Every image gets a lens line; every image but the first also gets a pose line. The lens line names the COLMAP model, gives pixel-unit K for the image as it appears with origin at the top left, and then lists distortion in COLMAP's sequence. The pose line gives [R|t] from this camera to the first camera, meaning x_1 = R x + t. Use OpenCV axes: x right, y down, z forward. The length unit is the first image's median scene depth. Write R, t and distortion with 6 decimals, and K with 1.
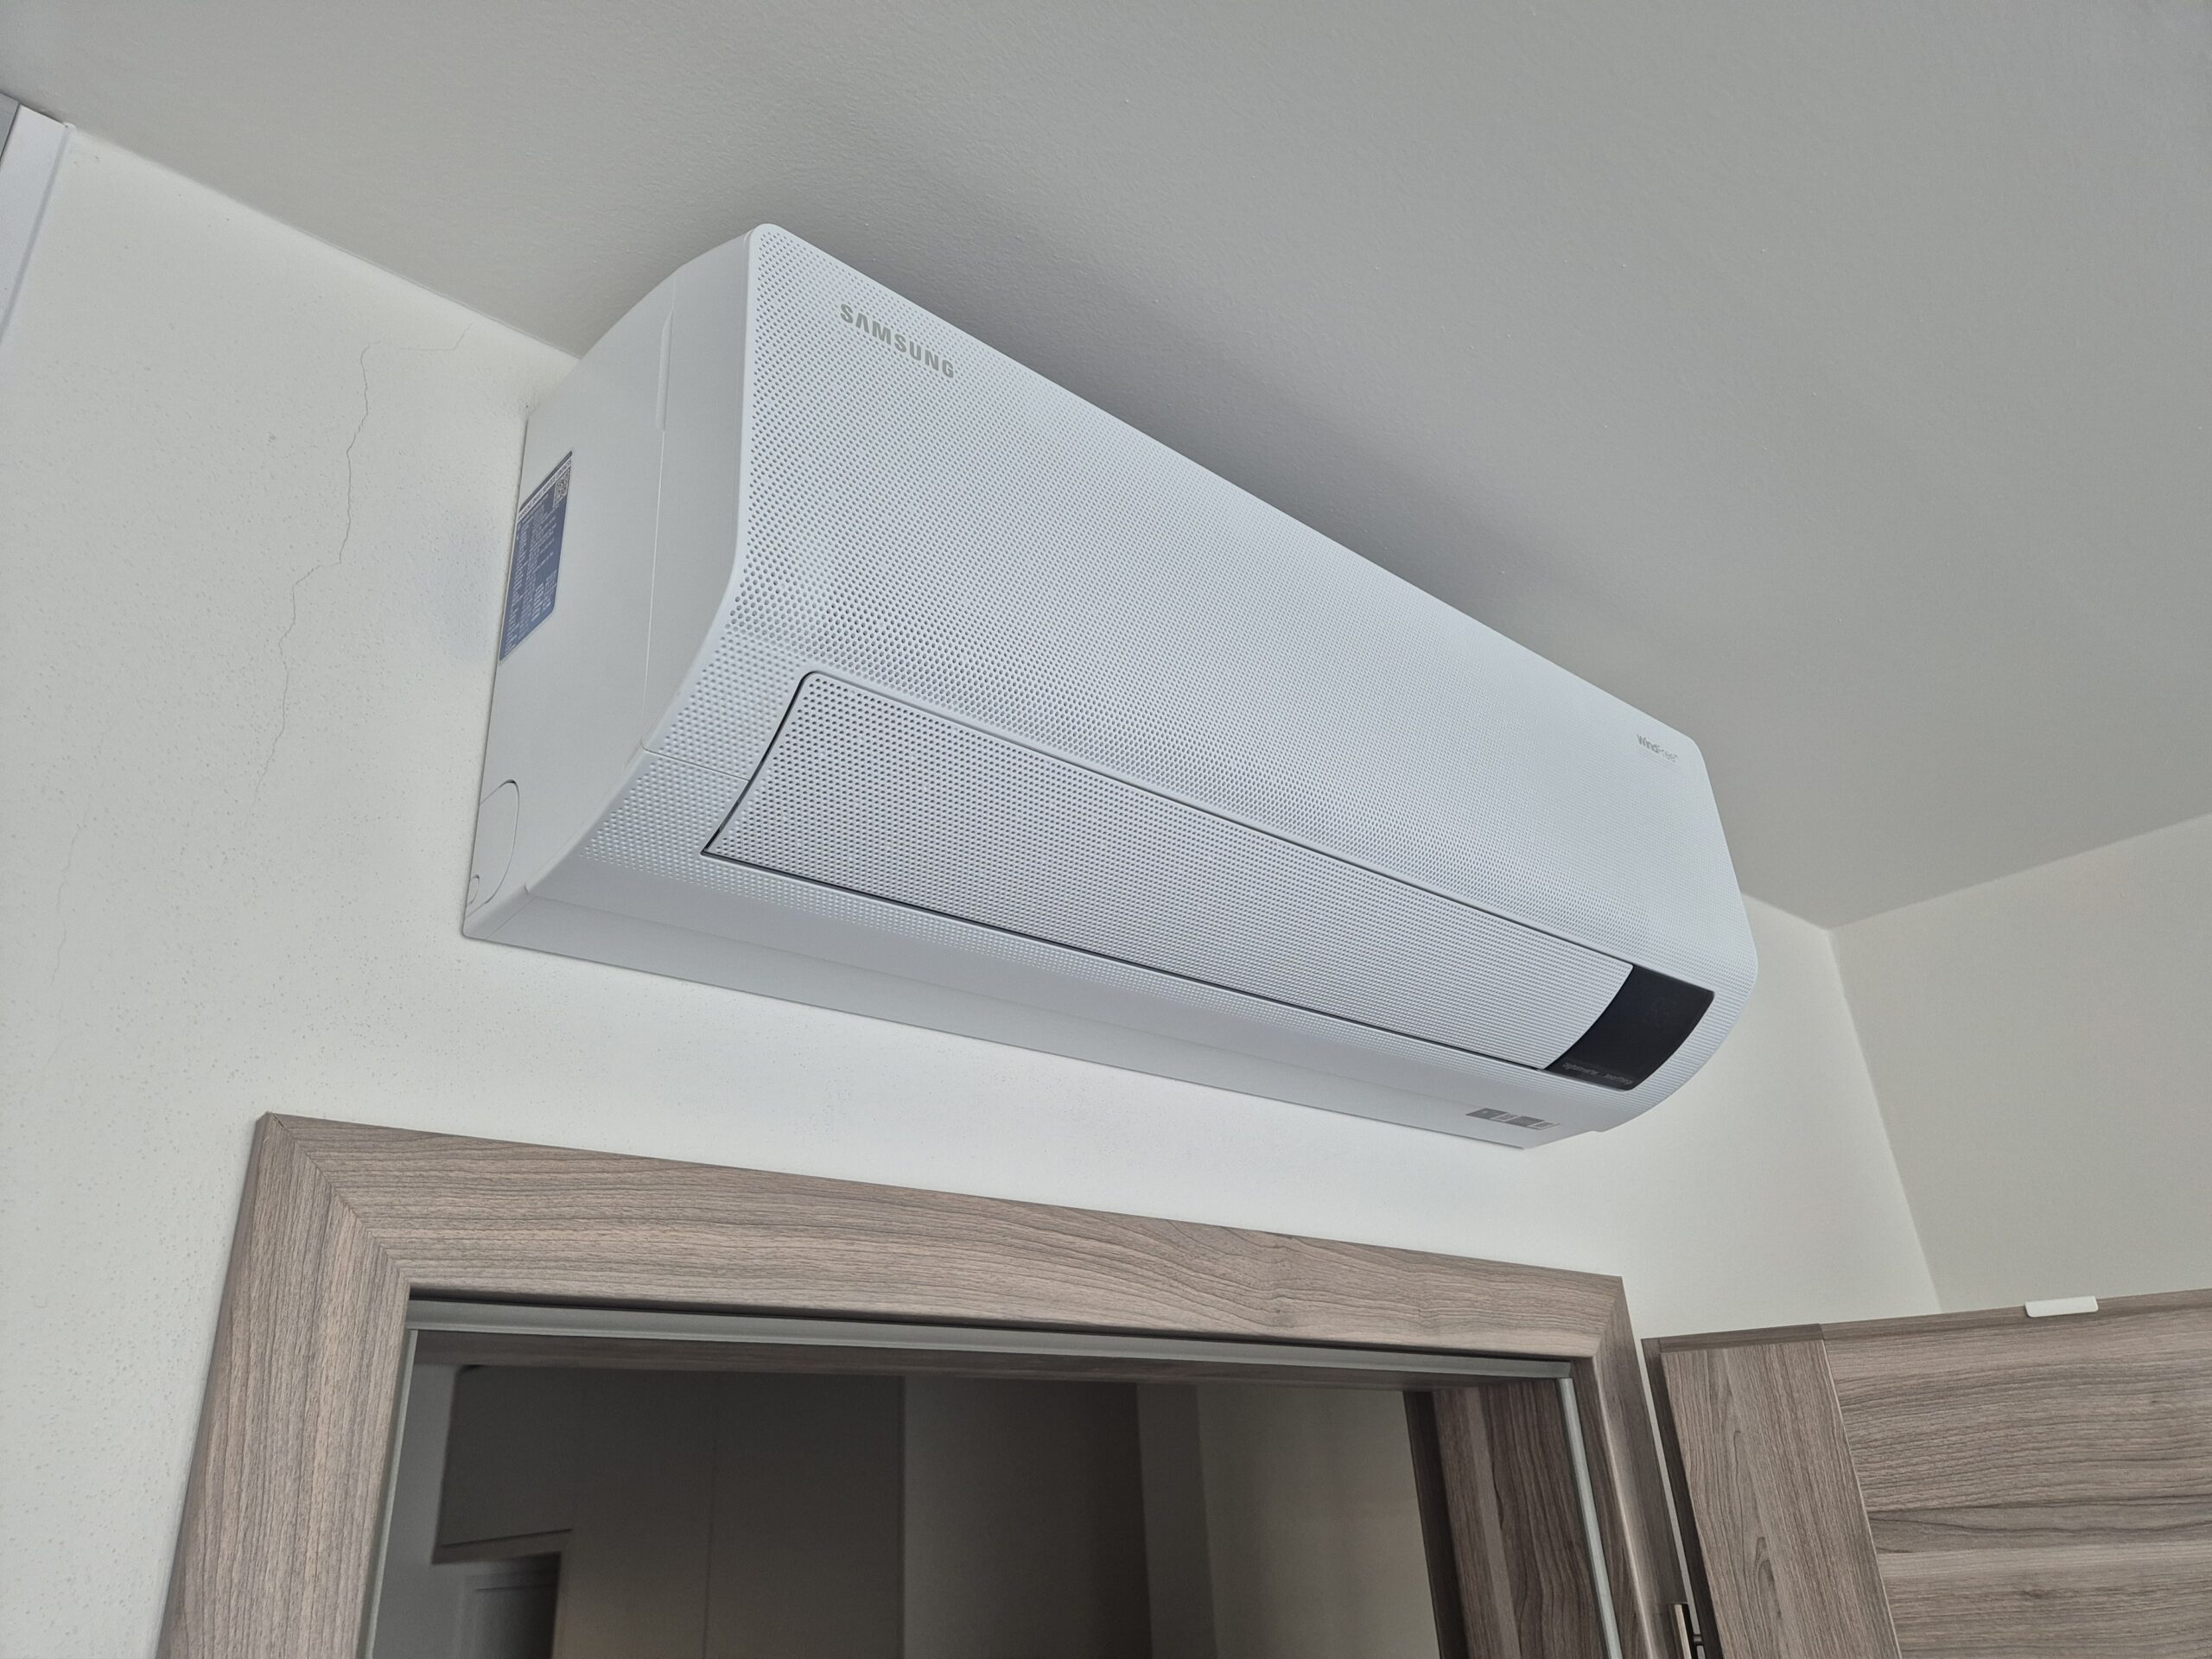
lens RADIAL K [[1525.7, 0, 1106.0], [0, 1525.7, 829.5], [0, 0, 1]] dist [0.076915, -0.059703]
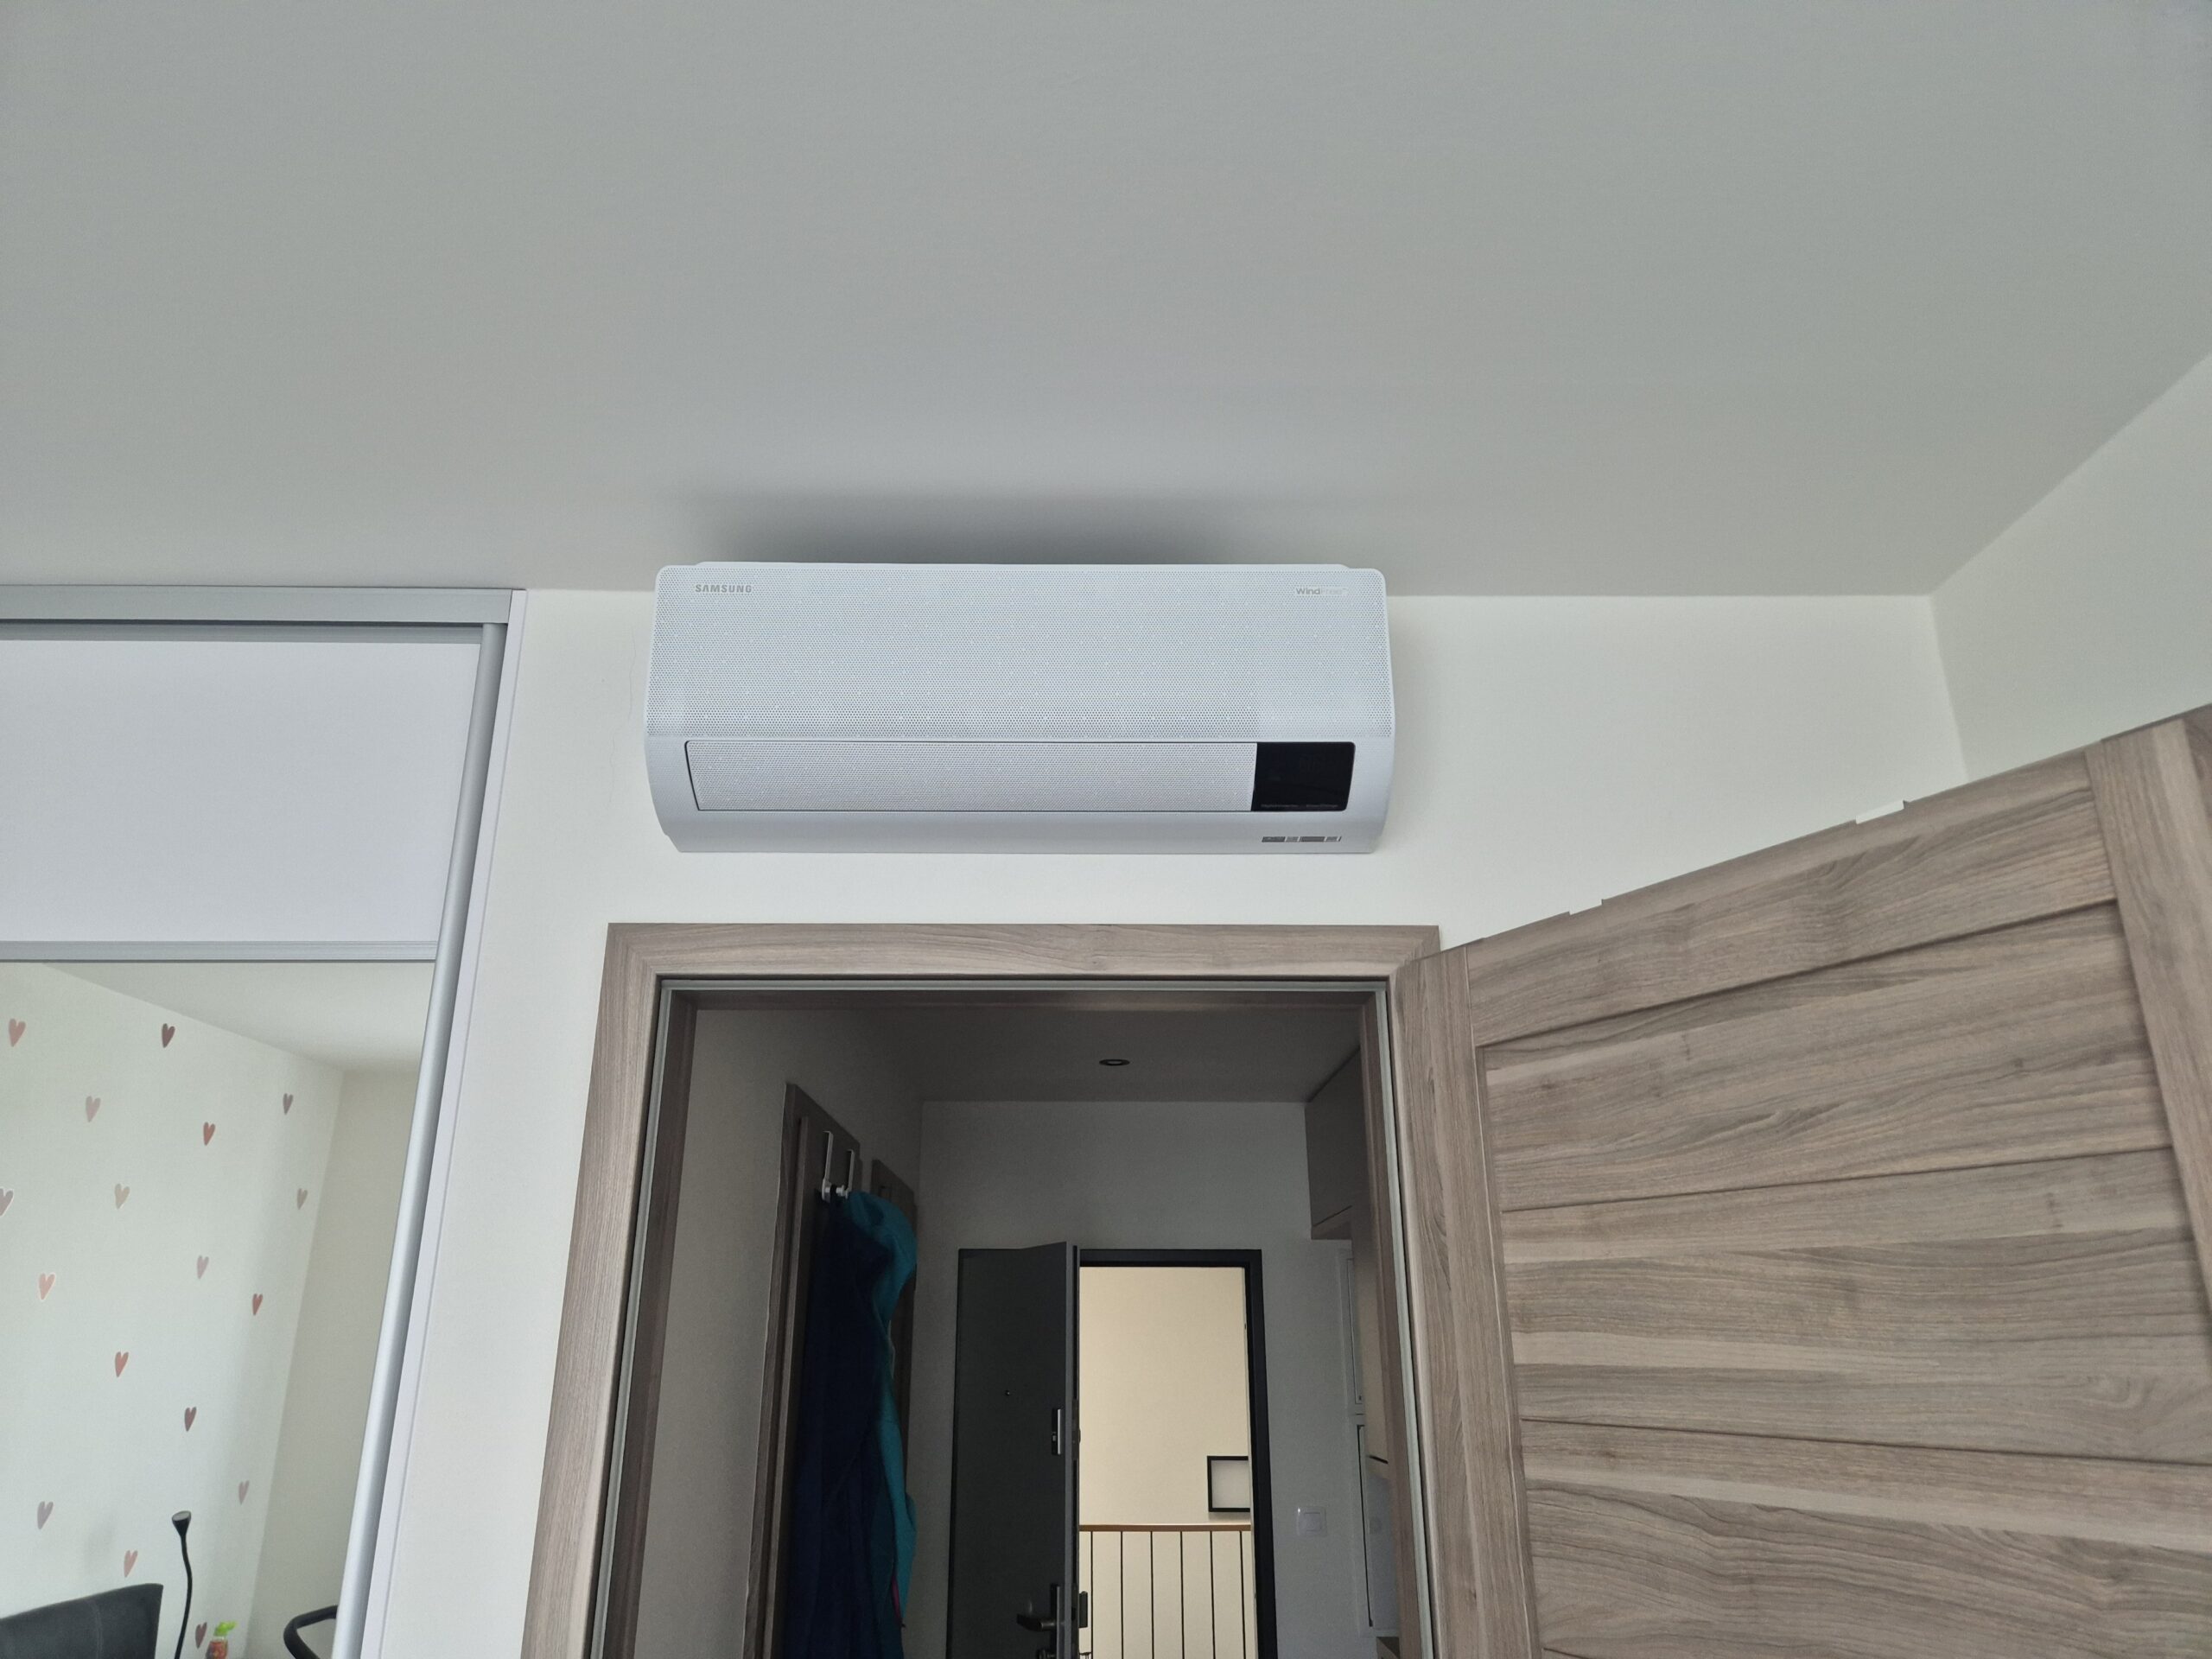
lens RADIAL K [[1525.7, 0, 1106.0], [0, 1525.7, 829.5], [0, 0, 1]] dist [0.076915, -0.059703]
pose [[0.755216, -0.157630, -0.636241, 1.260713], [0.241296, 0.969348, 0.046260, 0.060649], [0.609447, -0.188458, 0.770102, -0.401790]]
